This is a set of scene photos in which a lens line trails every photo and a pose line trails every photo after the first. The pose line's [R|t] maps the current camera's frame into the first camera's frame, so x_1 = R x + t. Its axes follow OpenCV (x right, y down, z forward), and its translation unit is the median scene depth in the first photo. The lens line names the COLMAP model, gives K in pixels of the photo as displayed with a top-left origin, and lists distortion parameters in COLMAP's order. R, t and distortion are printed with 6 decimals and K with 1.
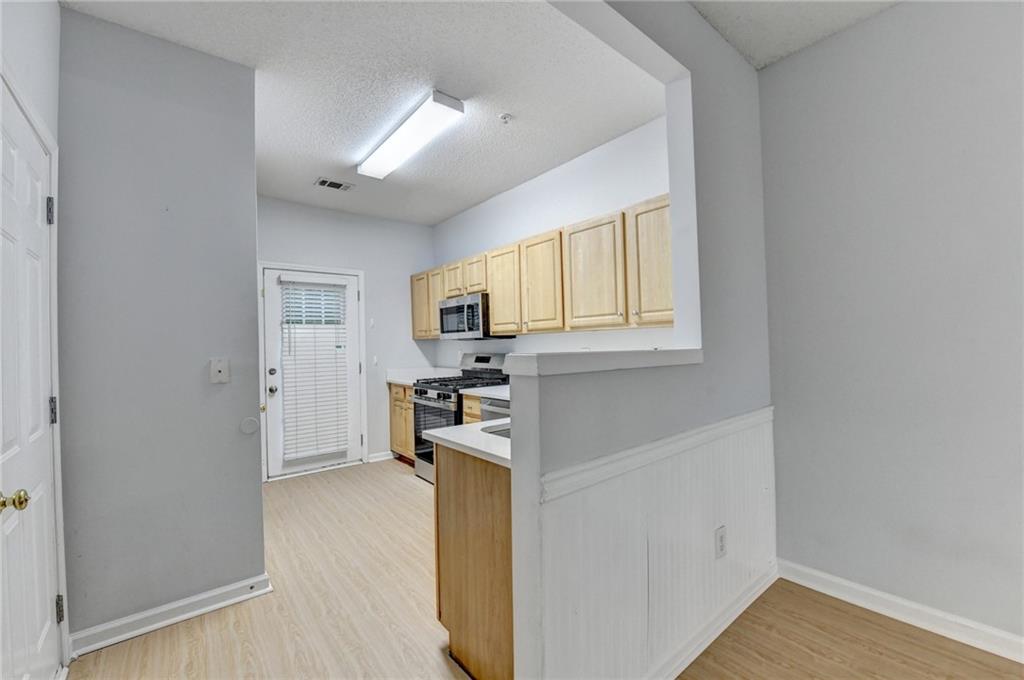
lens RADIAL K [[412.7, 0, 505.1], [0, 412.7, 343.7], [0, 0, 1]] dist [-0.018645, -0.001745]
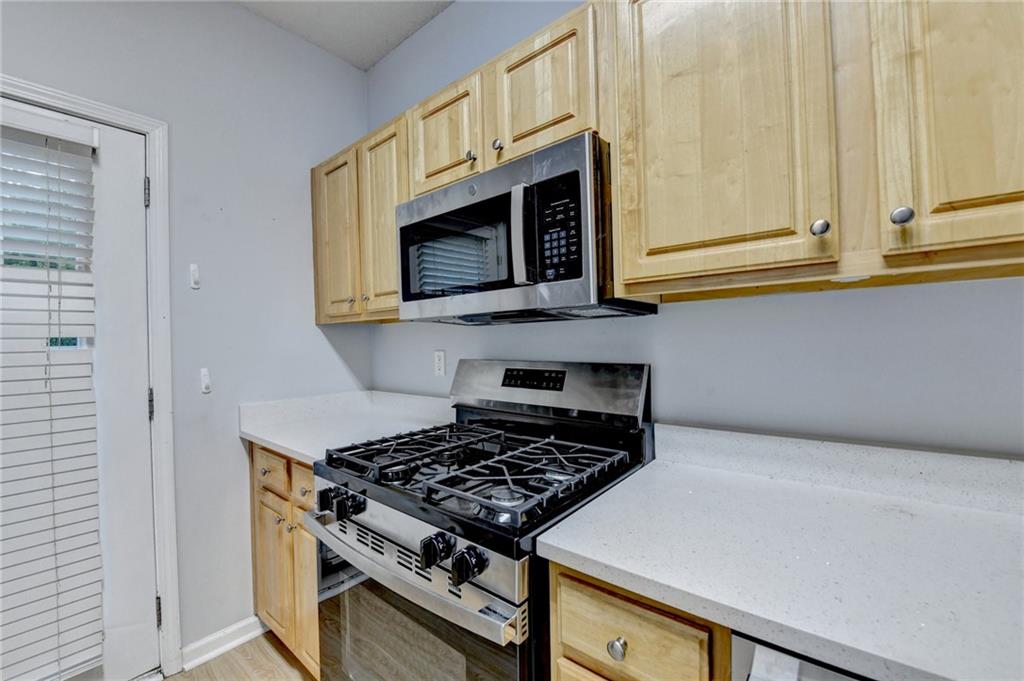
lens RADIAL K [[412.7, 0, 502.3], [0, 412.7, 341.6], [0, 0, 1]] dist [-0.018645, -0.001745]
pose [[0.981465, 0.001198, 0.191636, -0.141985], [-0.000976, 0.999999, -0.001252, 0.007974], [-0.191638, 0.001042, 0.981465, 0.663584]]
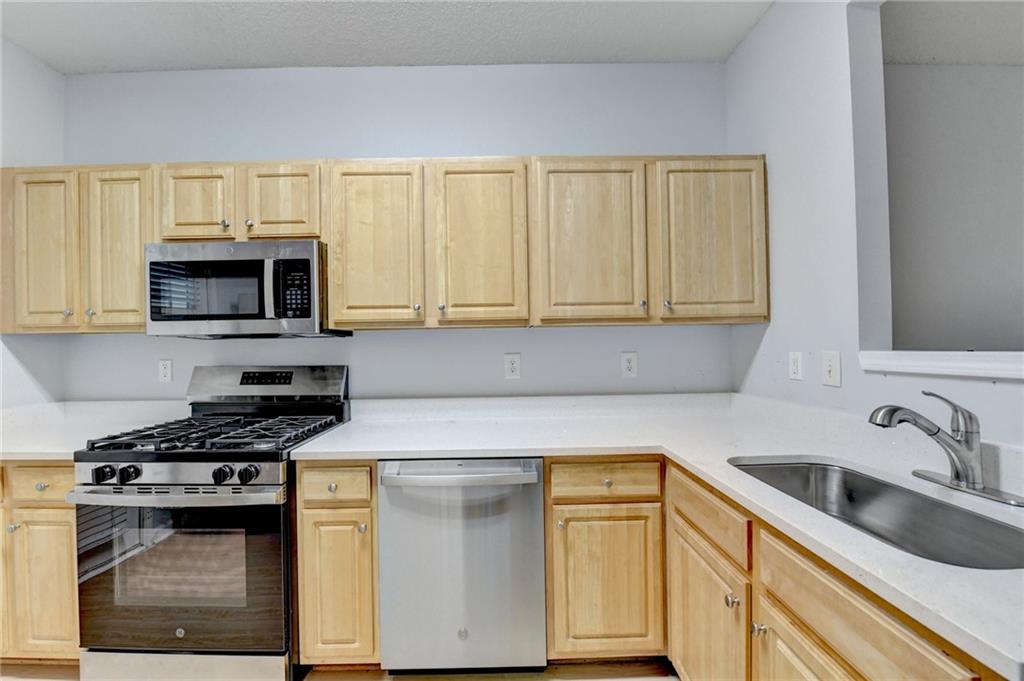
lens RADIAL K [[412.7, 0, 505.9], [0, 412.7, 340.1], [0, 0, 1]] dist [-0.018645, -0.001745]
pose [[0.622132, 0.019285, 0.782675, -0.257453], [-0.002006, 0.999733, -0.023038, 0.003673], [-0.782910, 0.012763, 0.622004, 0.465395]]
